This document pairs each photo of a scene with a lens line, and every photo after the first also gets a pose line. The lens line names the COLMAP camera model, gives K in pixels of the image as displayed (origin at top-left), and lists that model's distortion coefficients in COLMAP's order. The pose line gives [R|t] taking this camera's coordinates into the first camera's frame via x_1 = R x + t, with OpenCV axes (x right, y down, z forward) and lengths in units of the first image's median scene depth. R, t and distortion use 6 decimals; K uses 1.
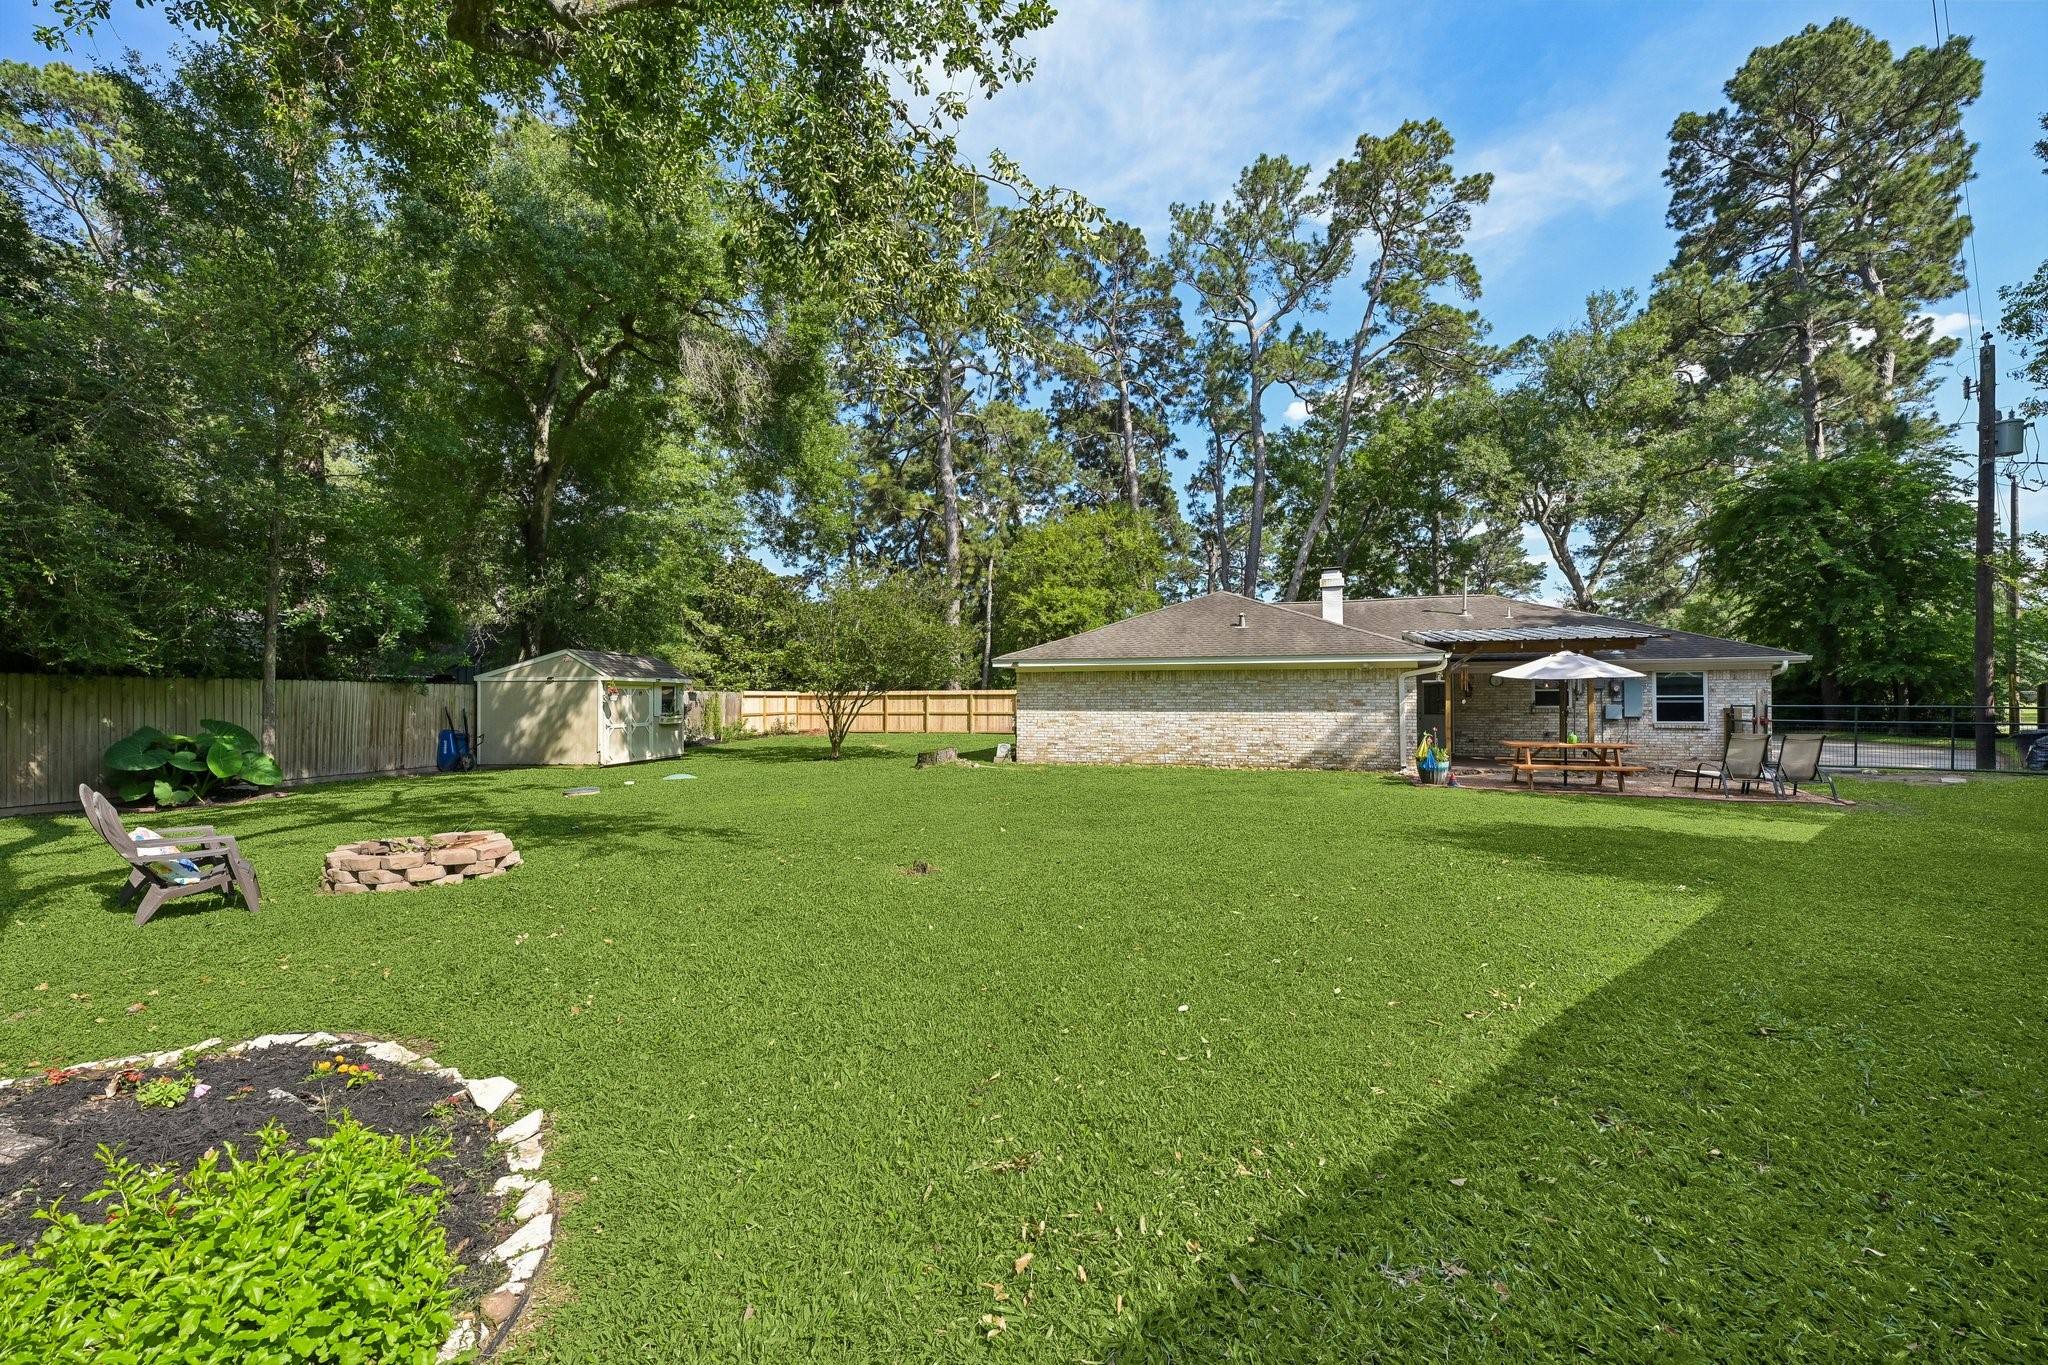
lens RADIAL K [[811.7, 0, 1040.5], [0, 811.7, 693.7], [0, 0, 1]] dist [-0.001557, -0.000105]
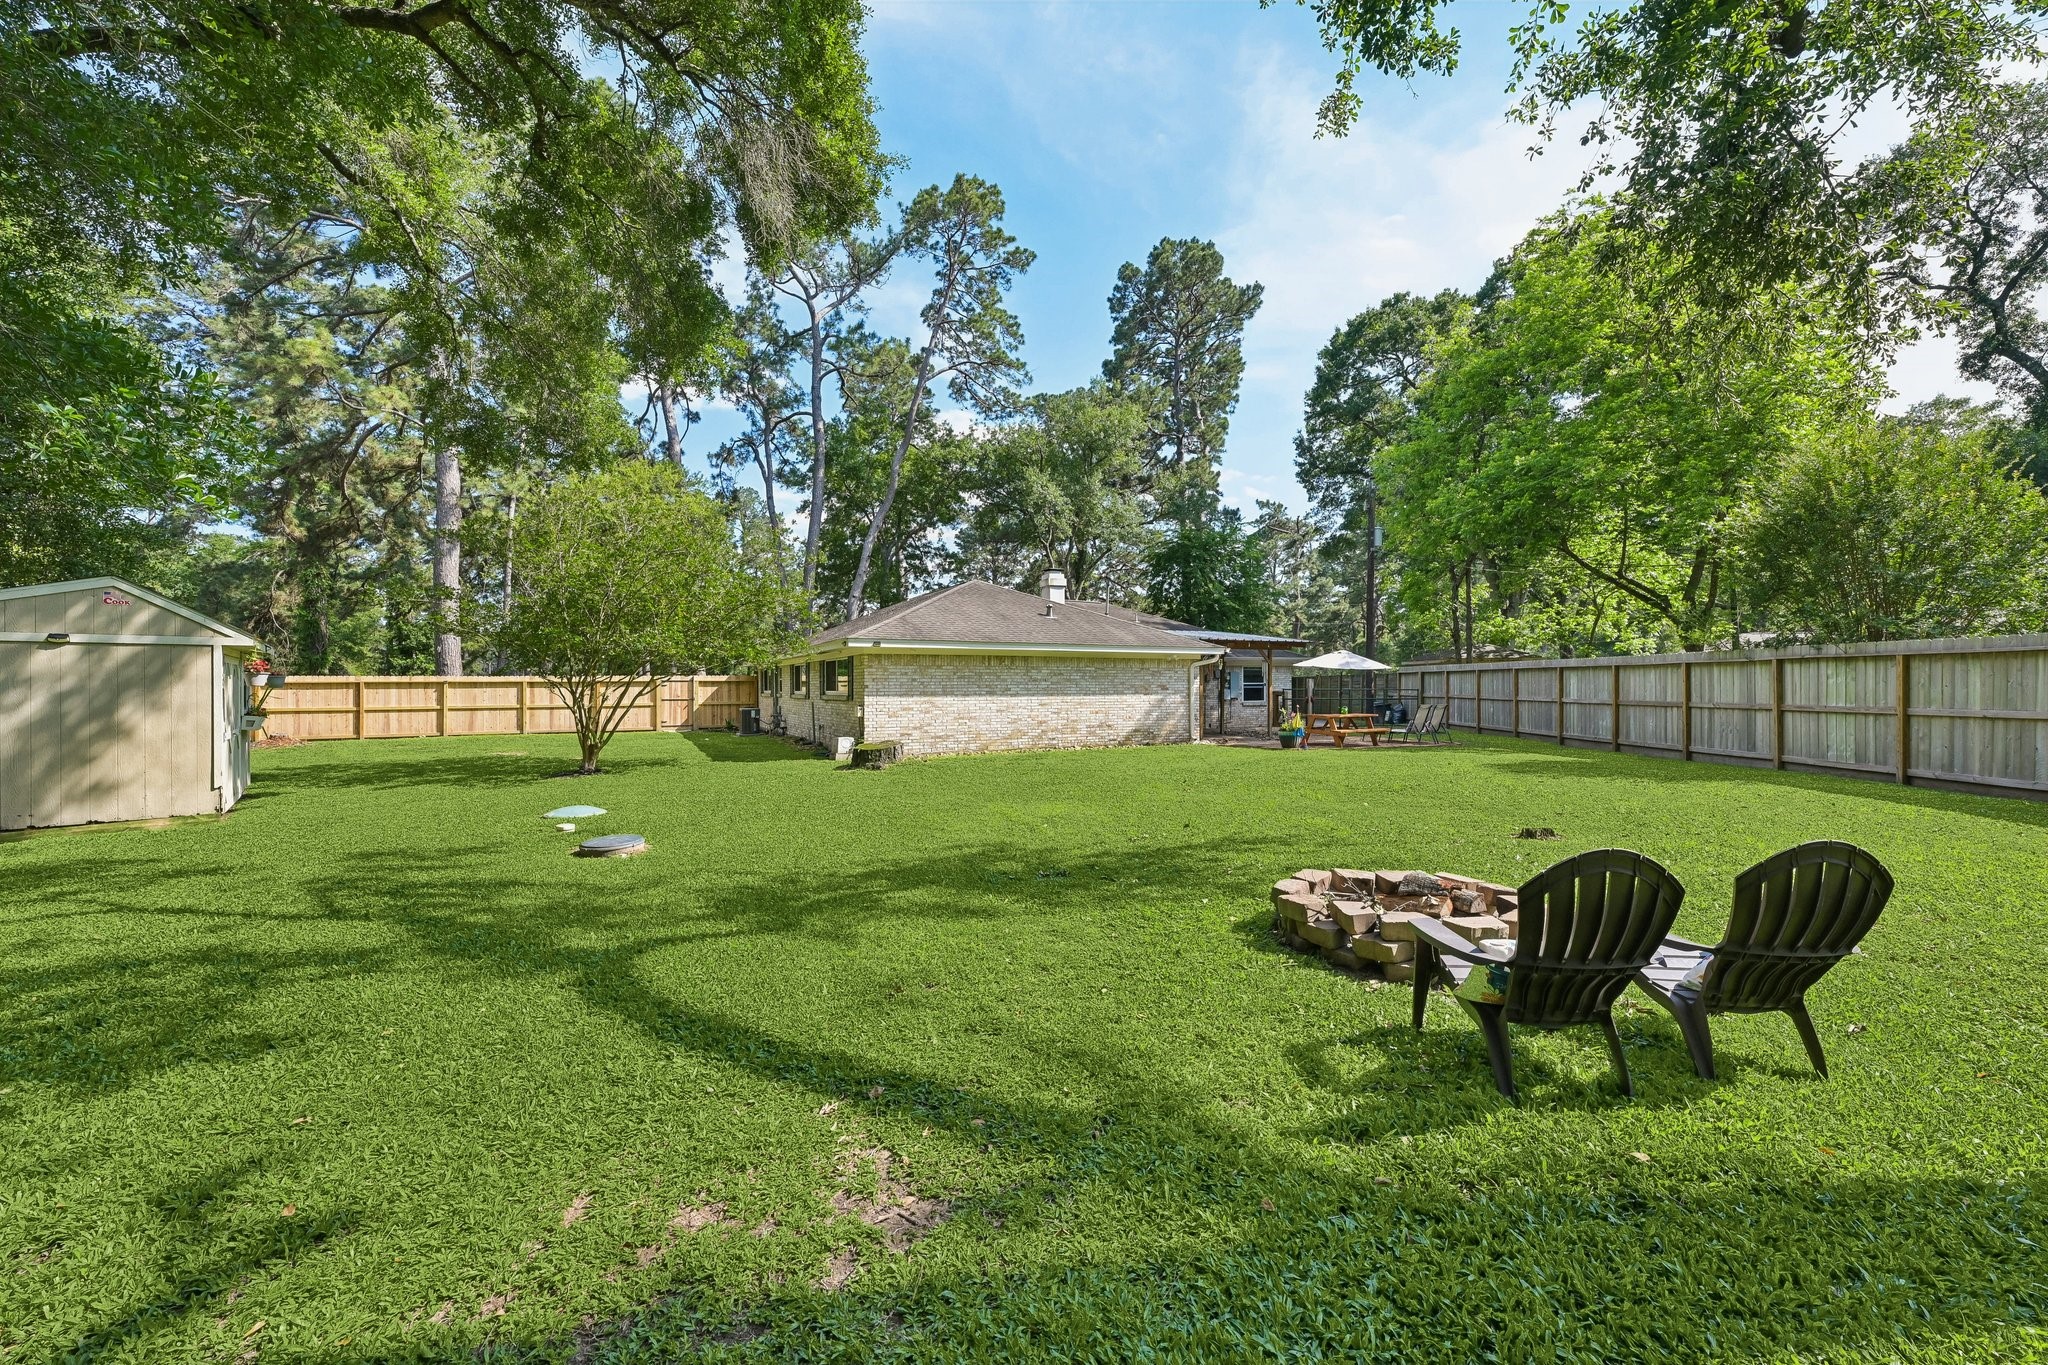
lens RADIAL K [[811.7, 0, 1033.9], [0, 811.7, 689.1], [0, 0, 1]] dist [-0.001557, -0.000105]
pose [[0.698830, 0.000531, 0.715288, -0.539511], [-0.001797, 0.999998, 0.001012, 0.011335], [-0.715286, -0.001993, 0.698829, 0.273733]]
